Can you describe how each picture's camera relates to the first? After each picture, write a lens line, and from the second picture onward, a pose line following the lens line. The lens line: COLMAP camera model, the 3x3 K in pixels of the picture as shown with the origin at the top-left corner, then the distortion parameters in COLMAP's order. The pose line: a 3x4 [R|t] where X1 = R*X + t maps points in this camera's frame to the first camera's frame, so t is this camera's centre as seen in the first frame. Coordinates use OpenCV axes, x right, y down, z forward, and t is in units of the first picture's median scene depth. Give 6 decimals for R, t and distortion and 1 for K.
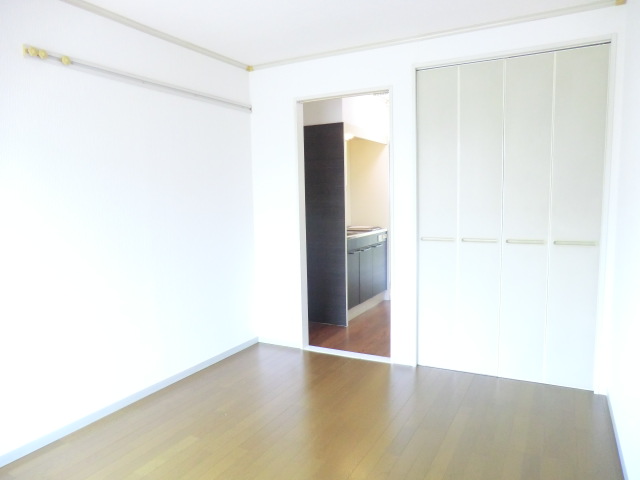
lens RADIAL K [[453.6, 0, 320.5], [0, 453.6, 247.9], [0, 0, 1]] dist [-0.099135, 0.085022]
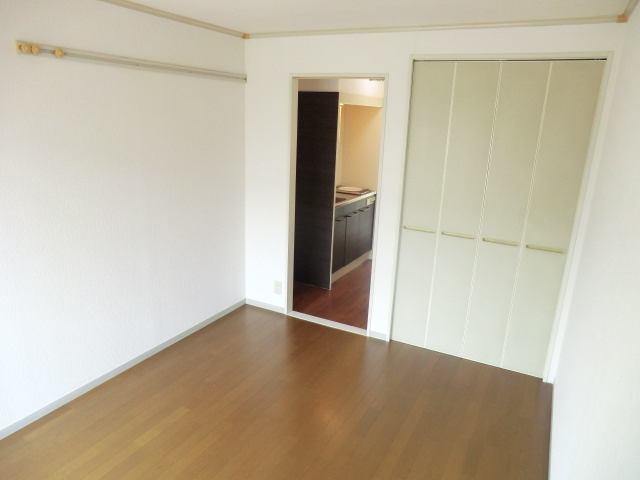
lens RADIAL K [[453.6, 0, 320.5], [0, 453.6, 247.9], [0, 0, 1]] dist [-0.099135, 0.085022]
pose [[0.998096, 0.055691, 0.026522, 0.003858], [-0.059338, 0.984300, 0.166228, -0.127304], [-0.016848, -0.167486, 0.985731, -0.038769]]
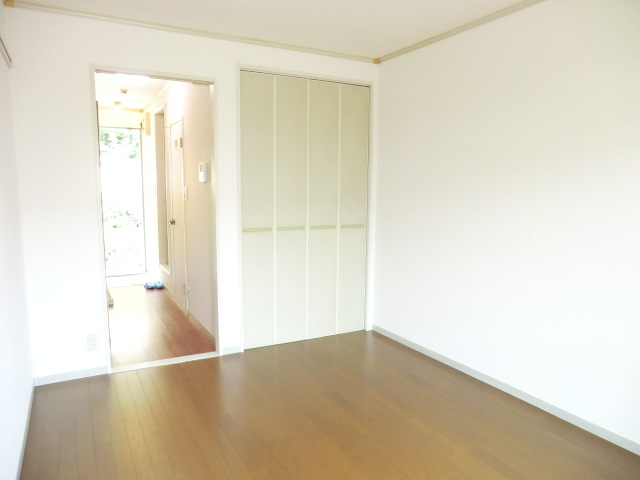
lens RADIAL K [[453.6, 0, 320.5], [0, 453.6, 247.9], [0, 0, 1]] dist [-0.099135, 0.085022]
pose [[0.550941, -0.085450, 0.830158, -0.524846], [0.077133, 0.995700, 0.051299, -0.018097], [-0.830972, 0.035769, 0.555163, 0.244089]]
